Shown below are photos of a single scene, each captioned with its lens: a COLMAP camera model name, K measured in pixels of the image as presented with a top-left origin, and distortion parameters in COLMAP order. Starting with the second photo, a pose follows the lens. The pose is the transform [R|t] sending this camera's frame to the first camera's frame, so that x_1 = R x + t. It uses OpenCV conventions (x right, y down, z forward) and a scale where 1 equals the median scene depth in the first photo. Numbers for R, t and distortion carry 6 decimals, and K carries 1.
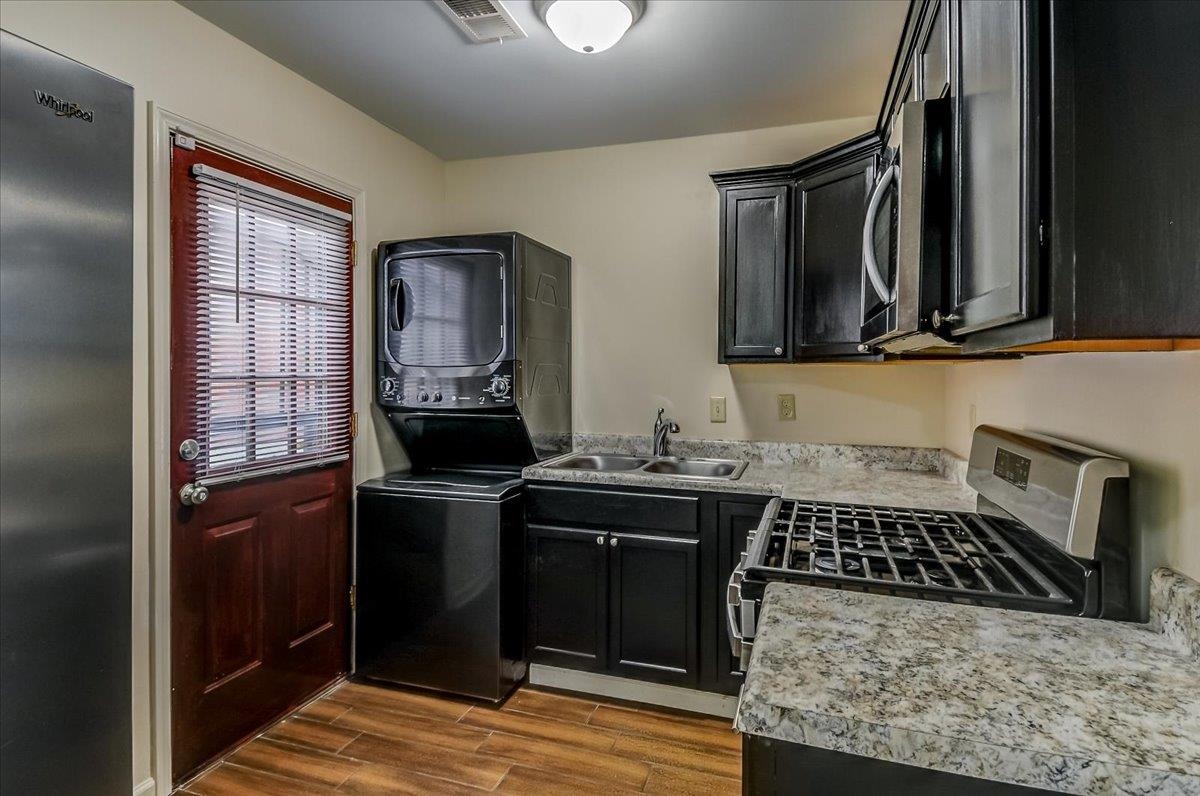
lens RADIAL K [[633.1, 0, 599.8], [0, 633.1, 393.1], [0, 0, 1]] dist [0.073865, -0.059516]
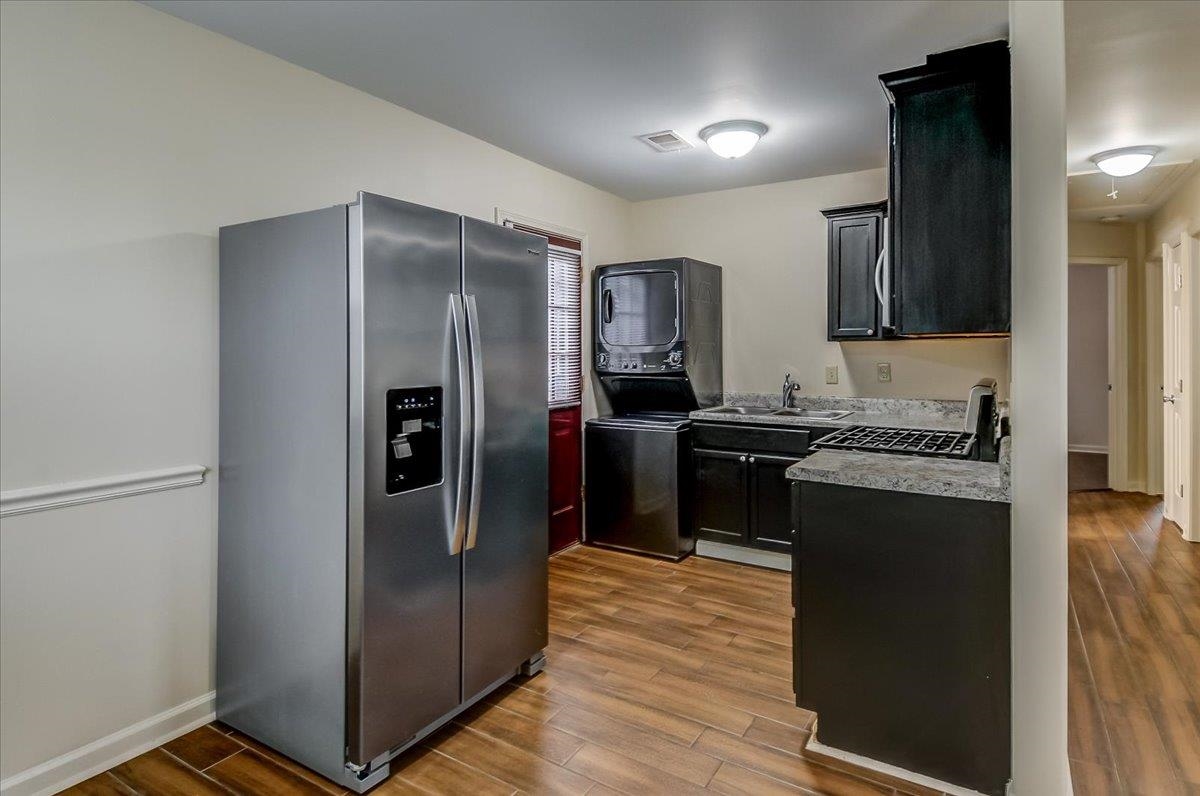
lens RADIAL K [[650.4, 0, 593.9], [0, 650.4, 355.6], [0, 0, 1]] dist [0.081904, -0.057408]
pose [[0.971771, -0.007664, -0.235801, 0.022874], [0.002013, 0.999705, -0.024197, 0.019668], [0.235917, 0.023040, 0.971500, -0.550729]]
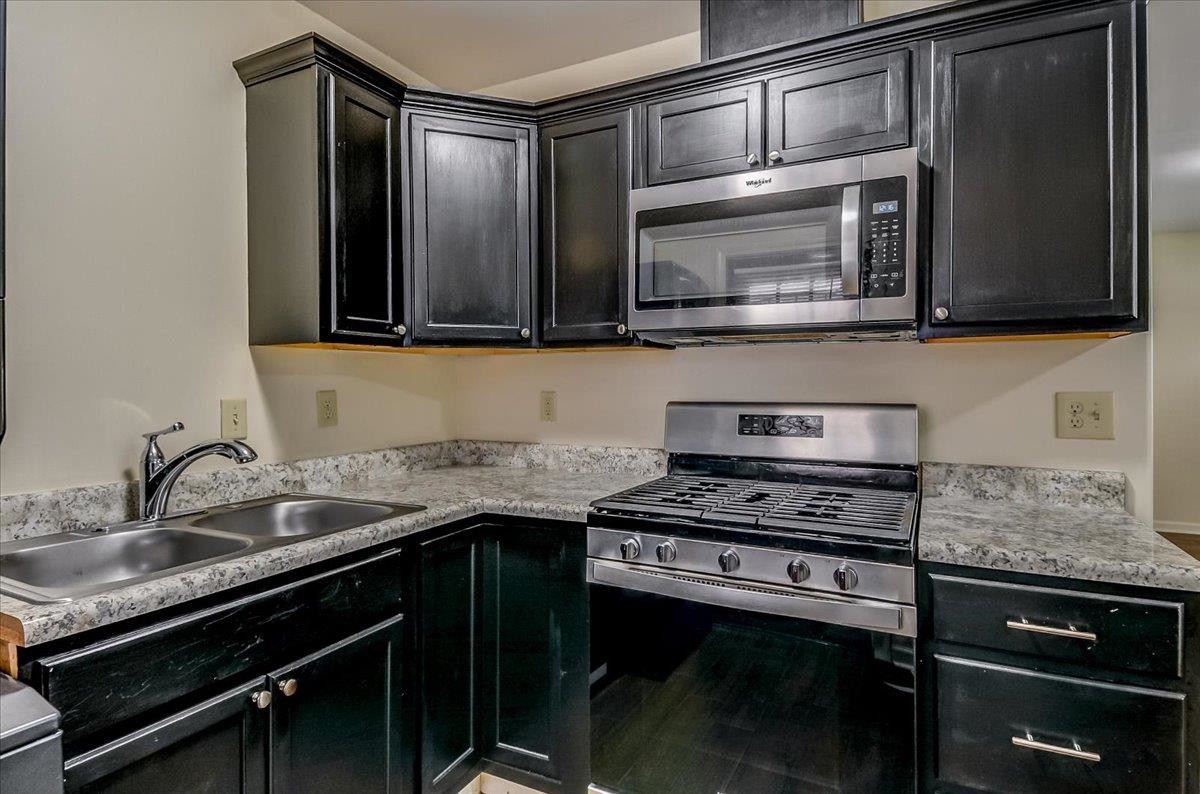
lens RADIAL K [[638.0, 0, 611.2], [0, 638.0, 404.8], [0, 0, 1]] dist [0.072855, -0.054205]
pose [[0.159889, -0.048316, 0.985952, -0.388300], [0.032822, 0.998509, 0.043608, -0.002243], [-0.986589, 0.025388, 0.161237, 0.591092]]
